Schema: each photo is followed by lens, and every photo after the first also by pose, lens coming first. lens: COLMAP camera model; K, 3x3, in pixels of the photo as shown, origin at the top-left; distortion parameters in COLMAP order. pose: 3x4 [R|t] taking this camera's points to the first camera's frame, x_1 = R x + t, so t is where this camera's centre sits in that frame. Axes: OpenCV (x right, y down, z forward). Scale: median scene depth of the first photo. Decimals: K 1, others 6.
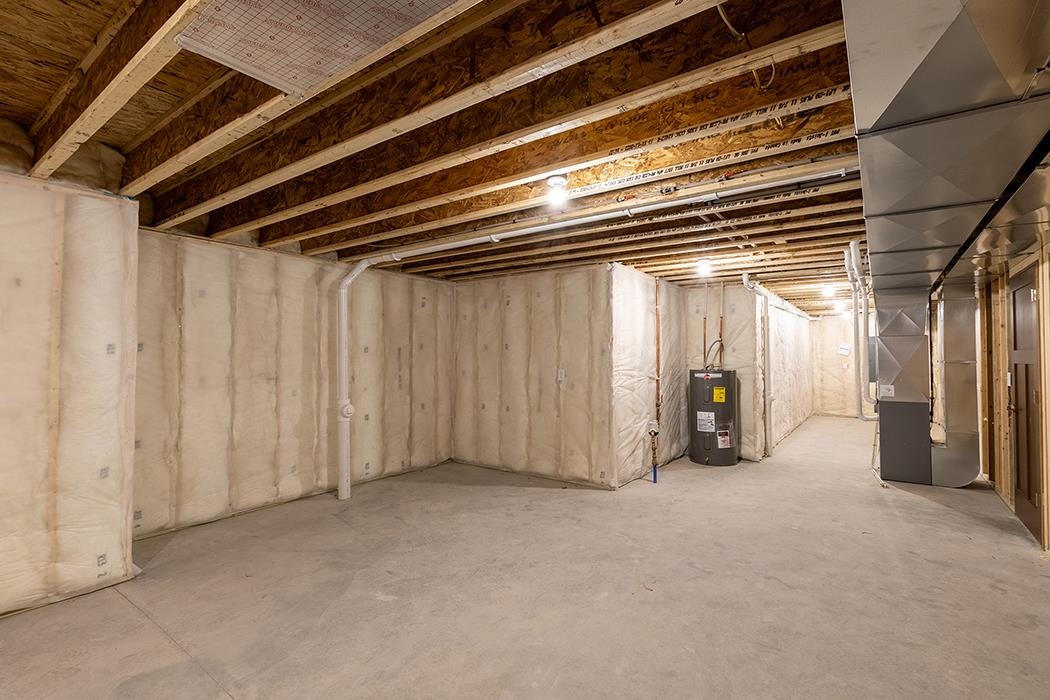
lens RADIAL K [[491.7, 0, 509.0], [0, 491.7, 339.5], [0, 0, 1]] dist [0.002591, -0.000069]
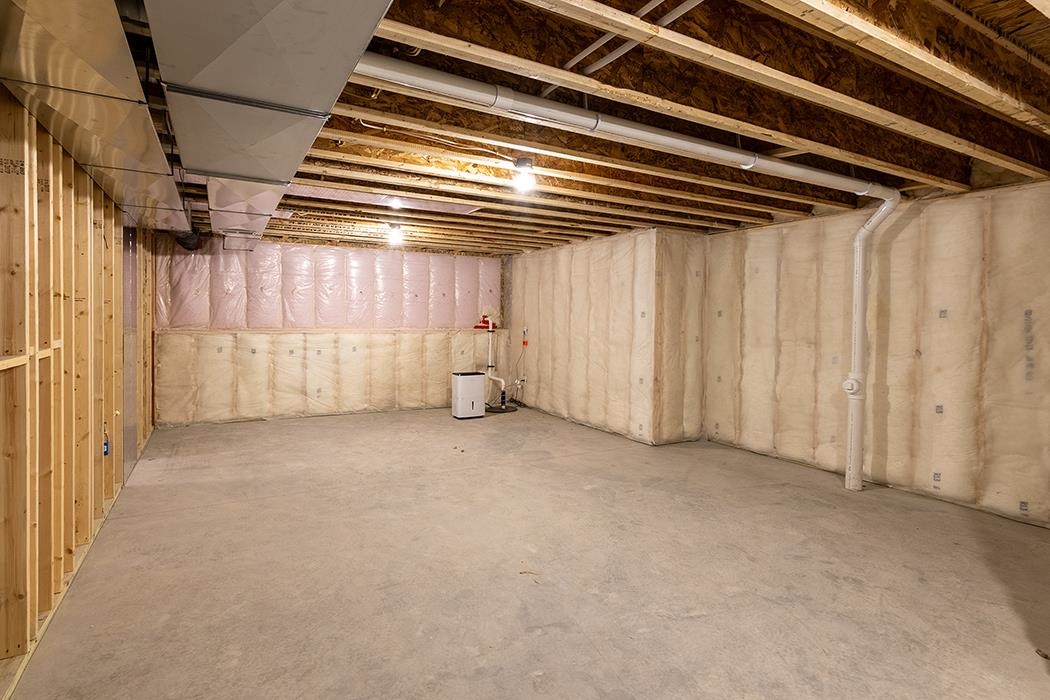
lens RADIAL K [[540.8, 0, 550.4], [0, 540.8, 322.6], [0, 0, 1]] dist [0.002446, -0.000106]
pose [[-0.366955, 0.004593, -0.930227, 0.804589], [0.017428, 0.999846, -0.001938, 0.031322], [0.930076, -0.016923, -0.366978, 0.955459]]
